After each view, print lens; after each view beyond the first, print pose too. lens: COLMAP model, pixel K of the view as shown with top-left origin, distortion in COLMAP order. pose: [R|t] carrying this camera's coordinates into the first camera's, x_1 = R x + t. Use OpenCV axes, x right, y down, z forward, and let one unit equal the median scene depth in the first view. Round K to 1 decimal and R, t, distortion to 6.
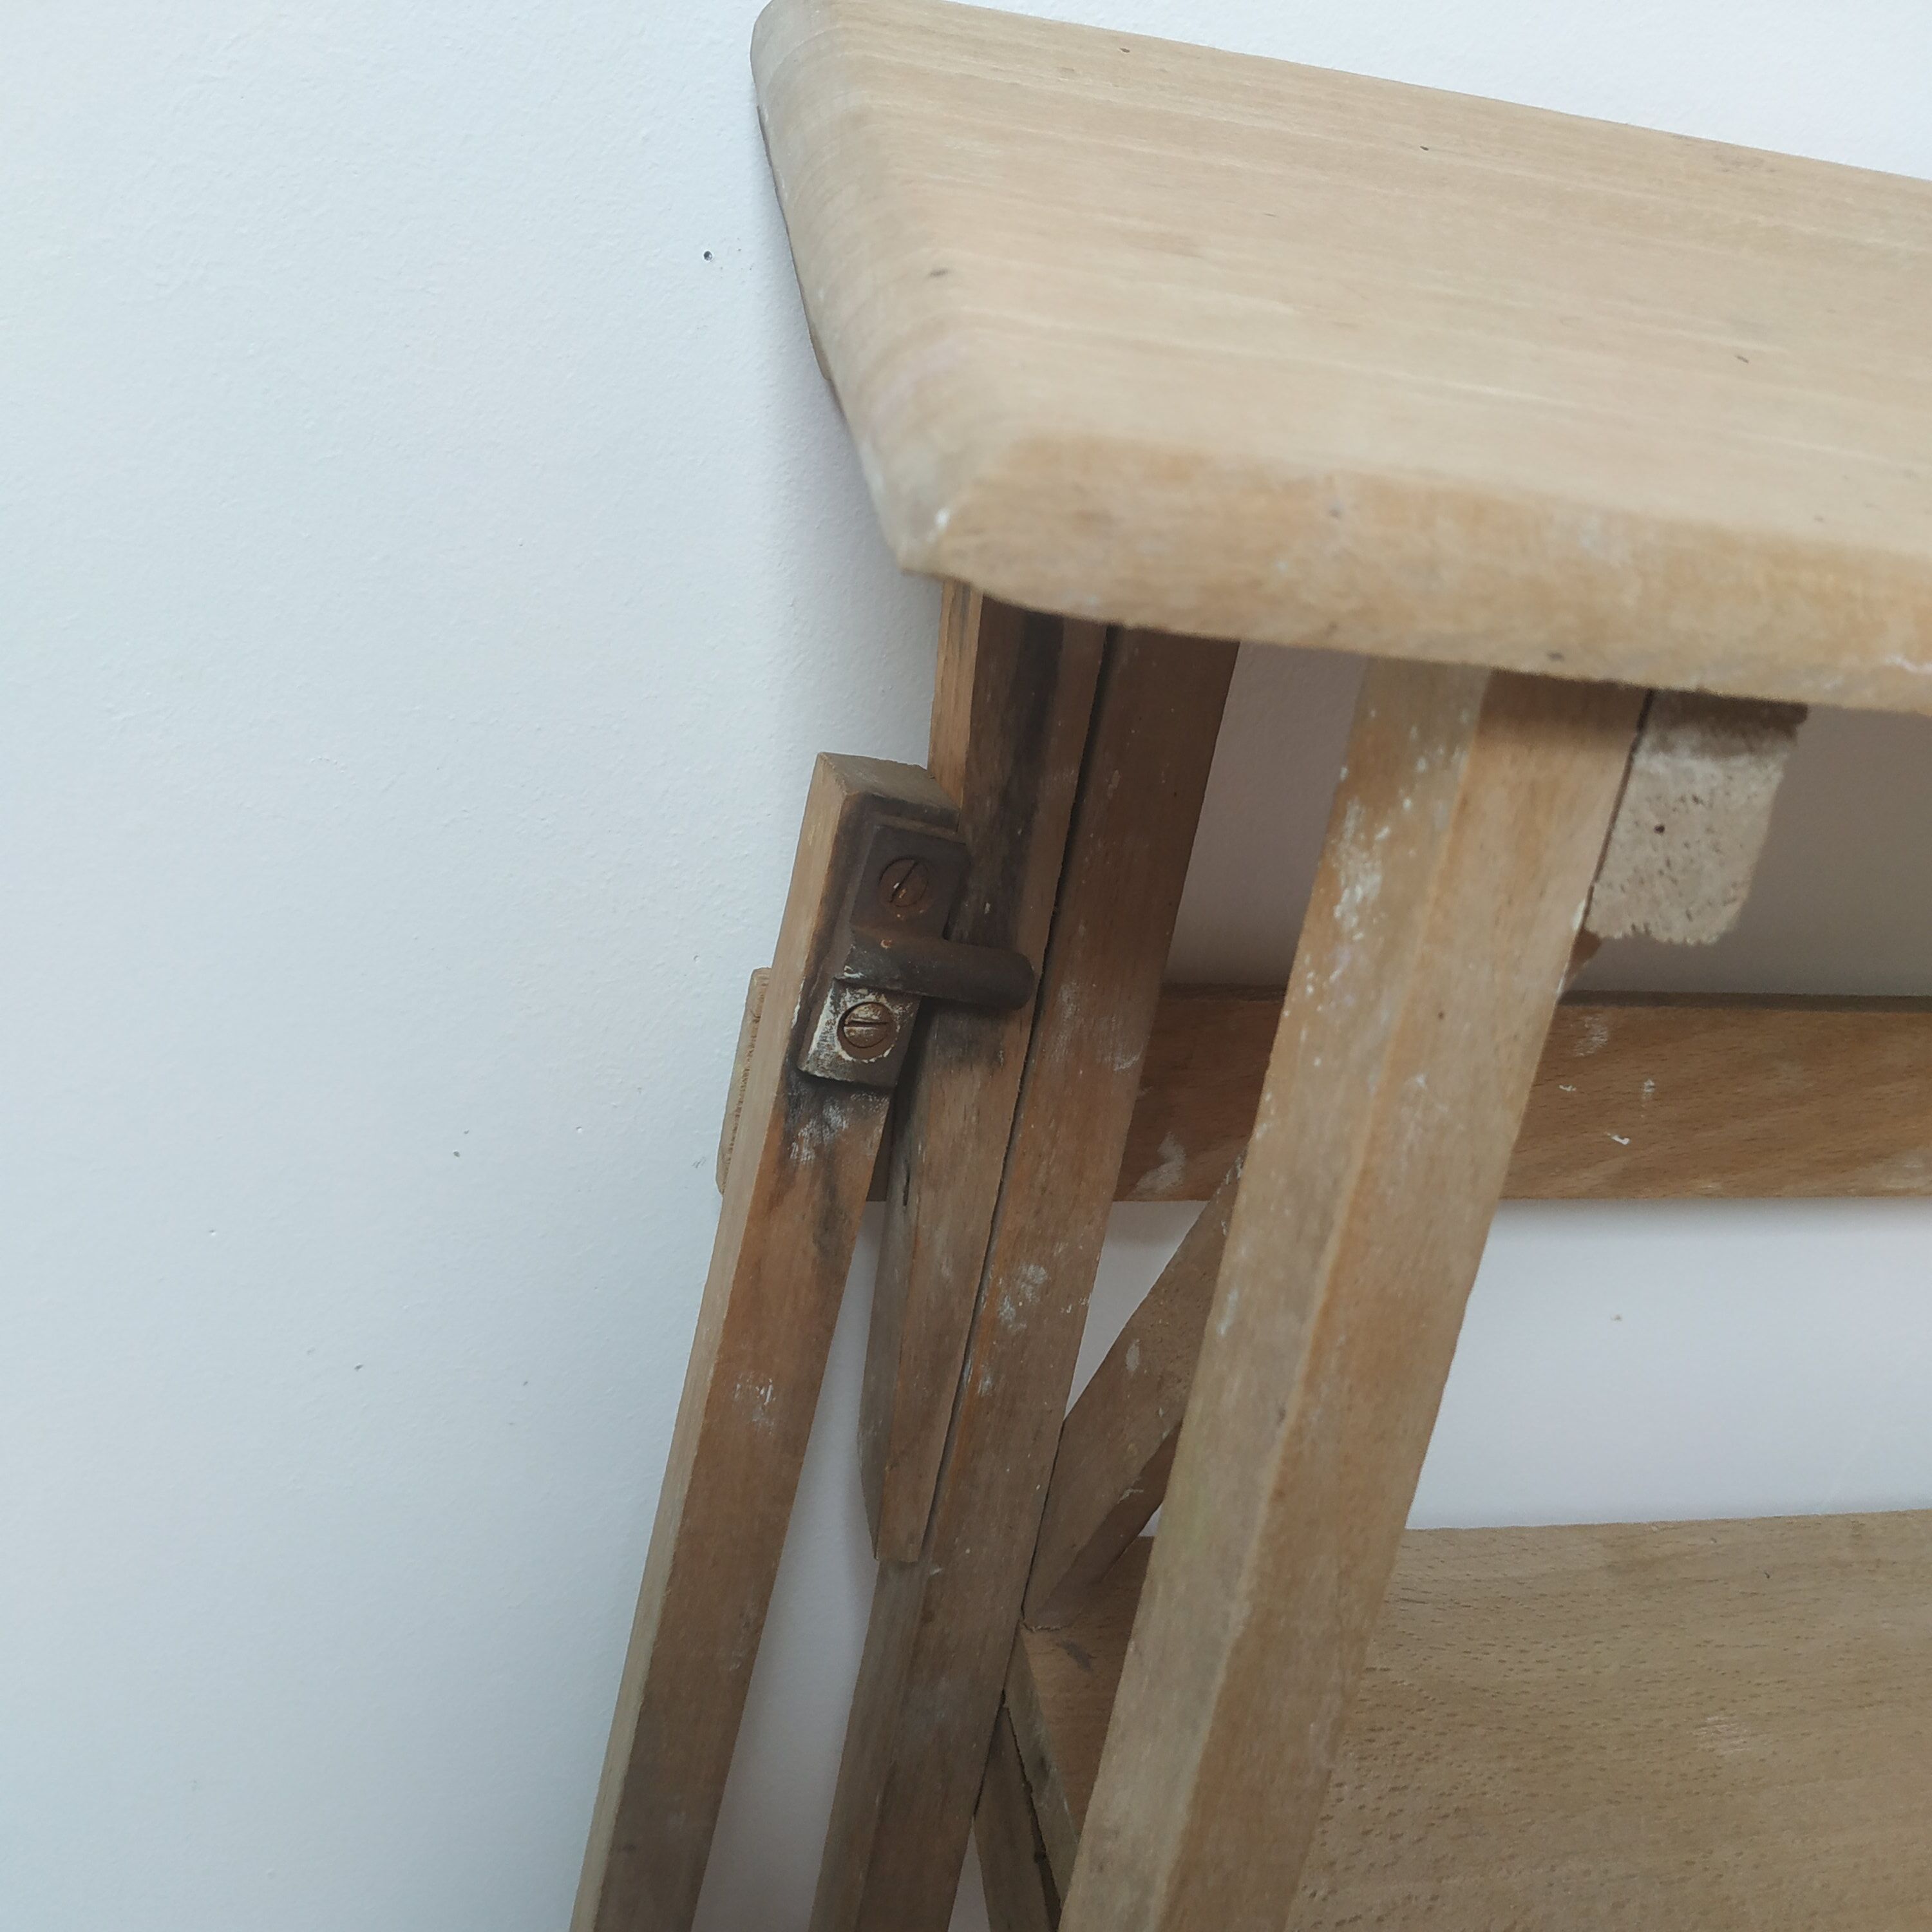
lens RADIAL K [[1936.8, 0, 962.7], [0, 1936.8, 1000.3], [0, 0, 1]] dist [0.105522, -0.310858]
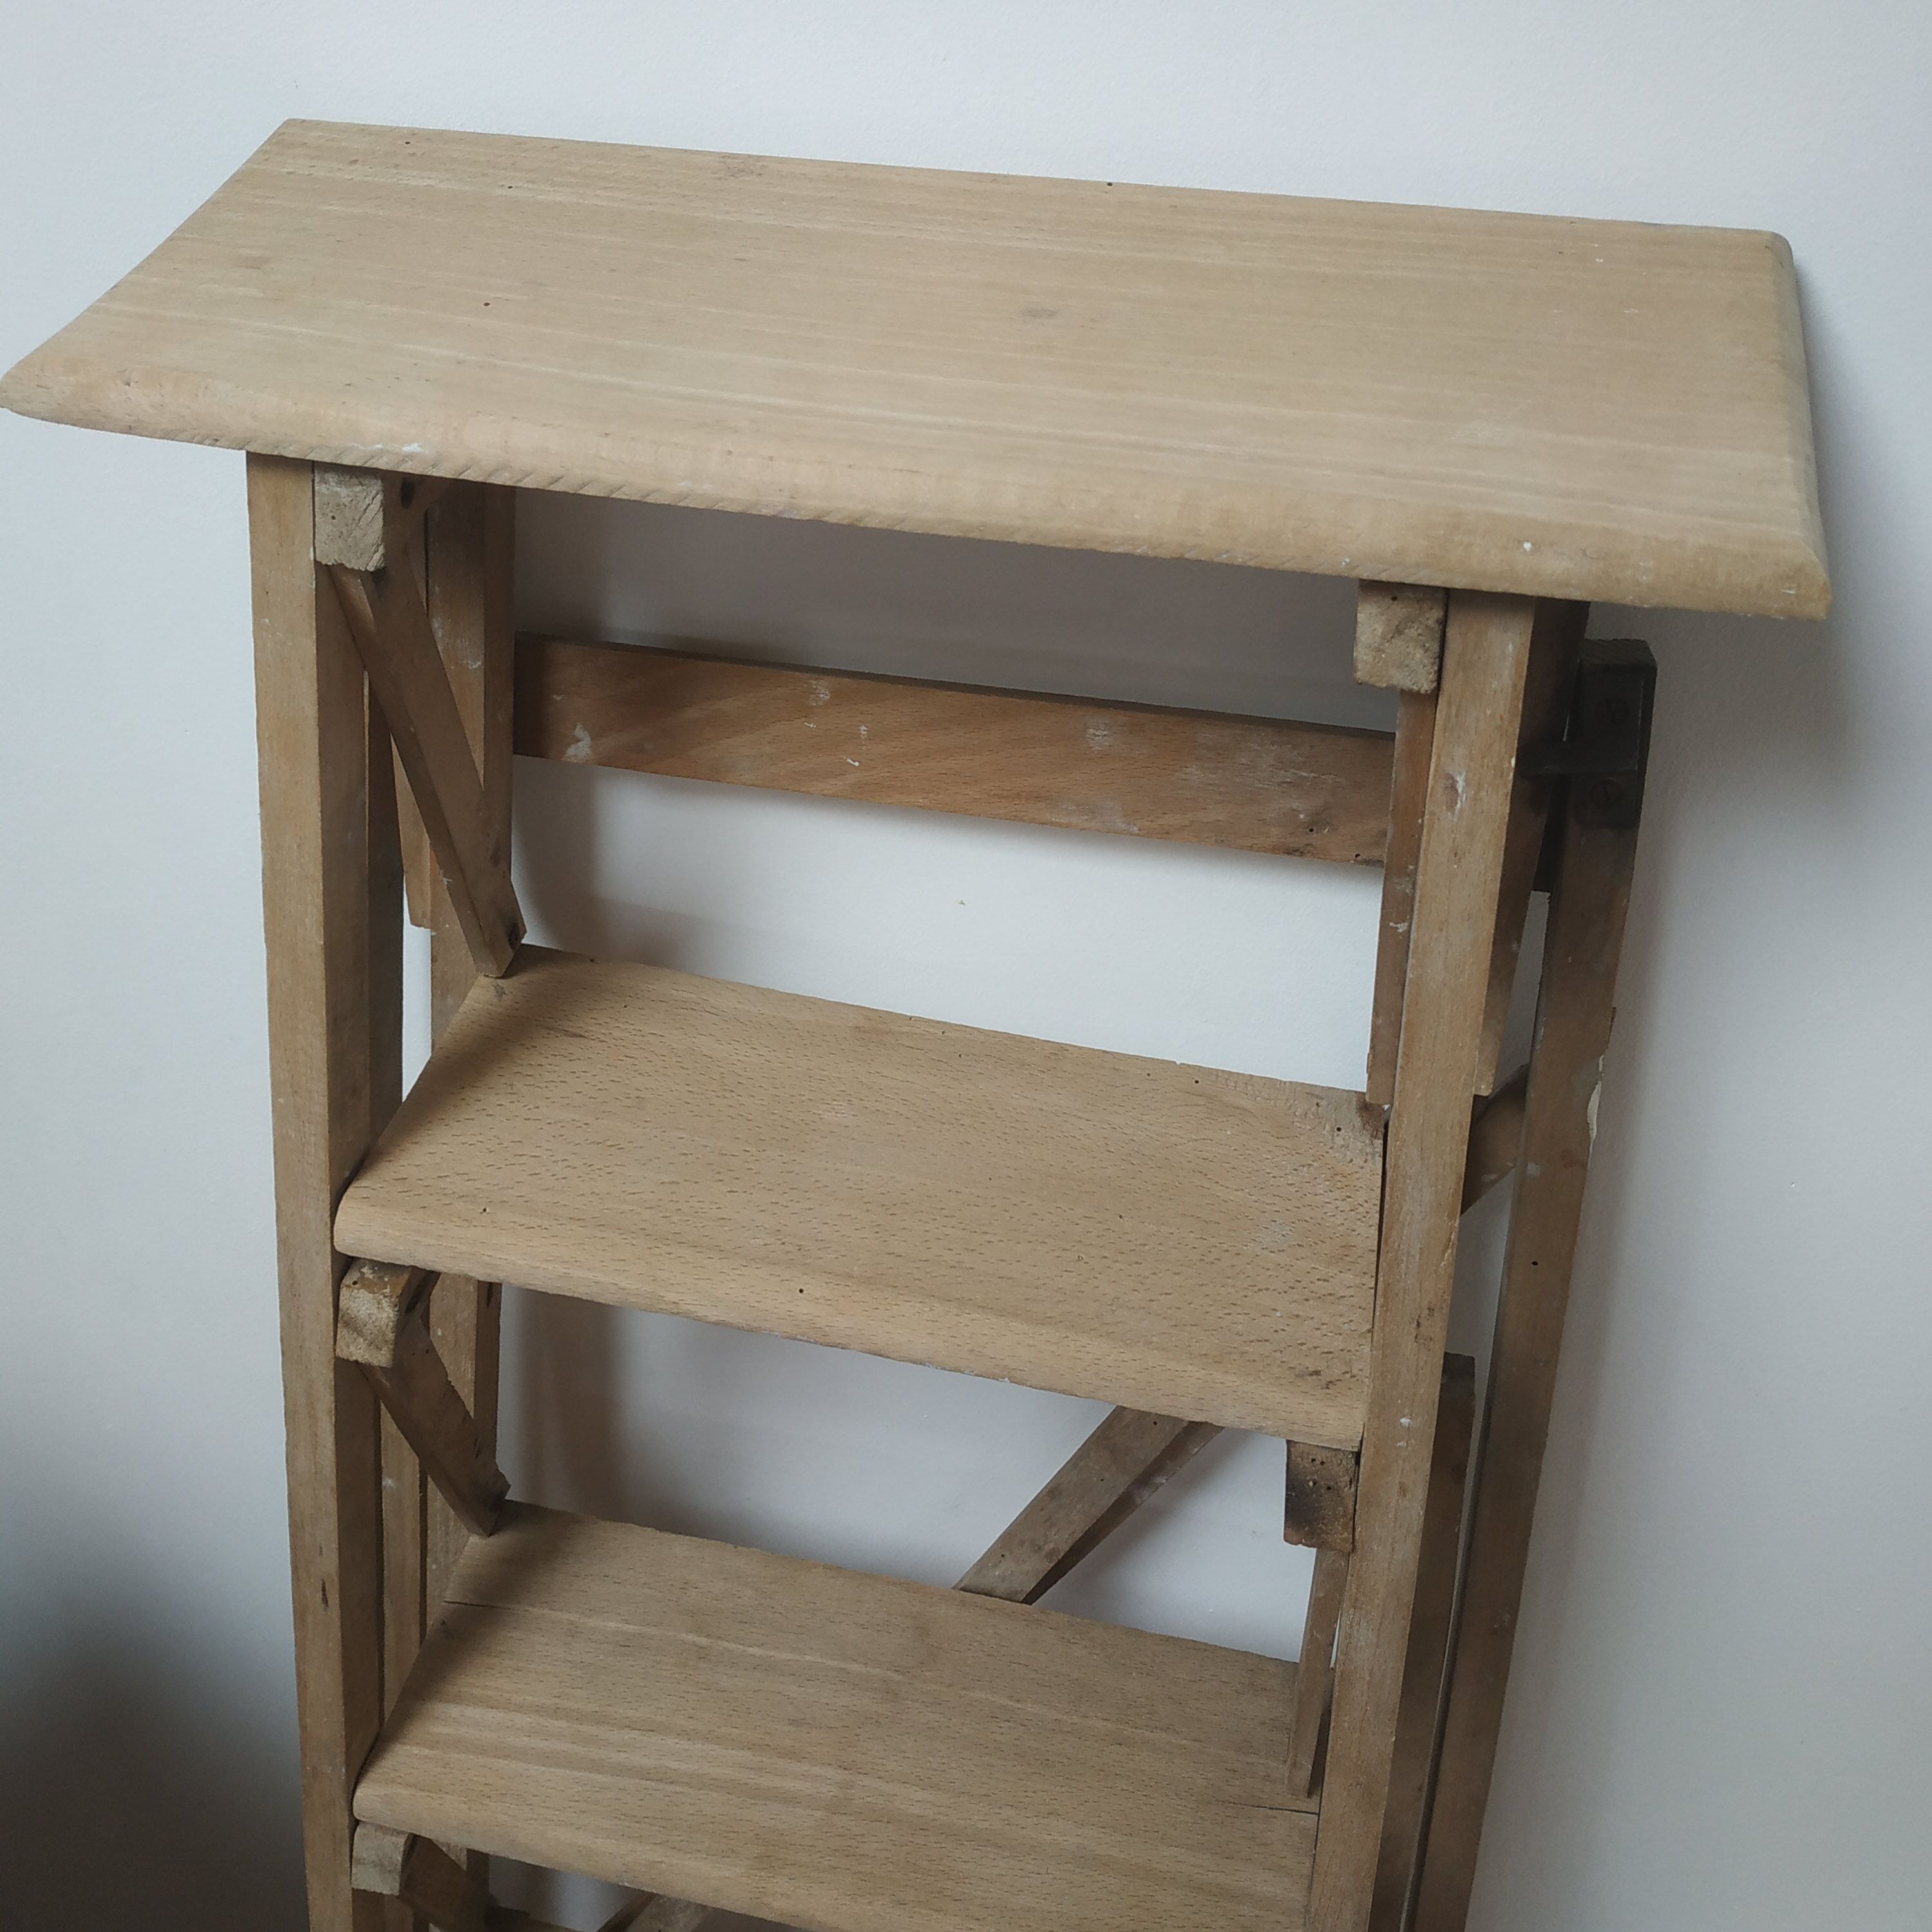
lens RADIAL K [[1936.8, 0, 962.7], [0, 1936.8, 1000.3], [0, 0, 1]] dist [0.105522, -0.310858]
pose [[0.893934, 0.142382, -0.424981, 1.212865], [-0.106713, 0.988545, 0.106726, 0.090063], [0.435309, -0.050054, 0.898889, -0.476938]]
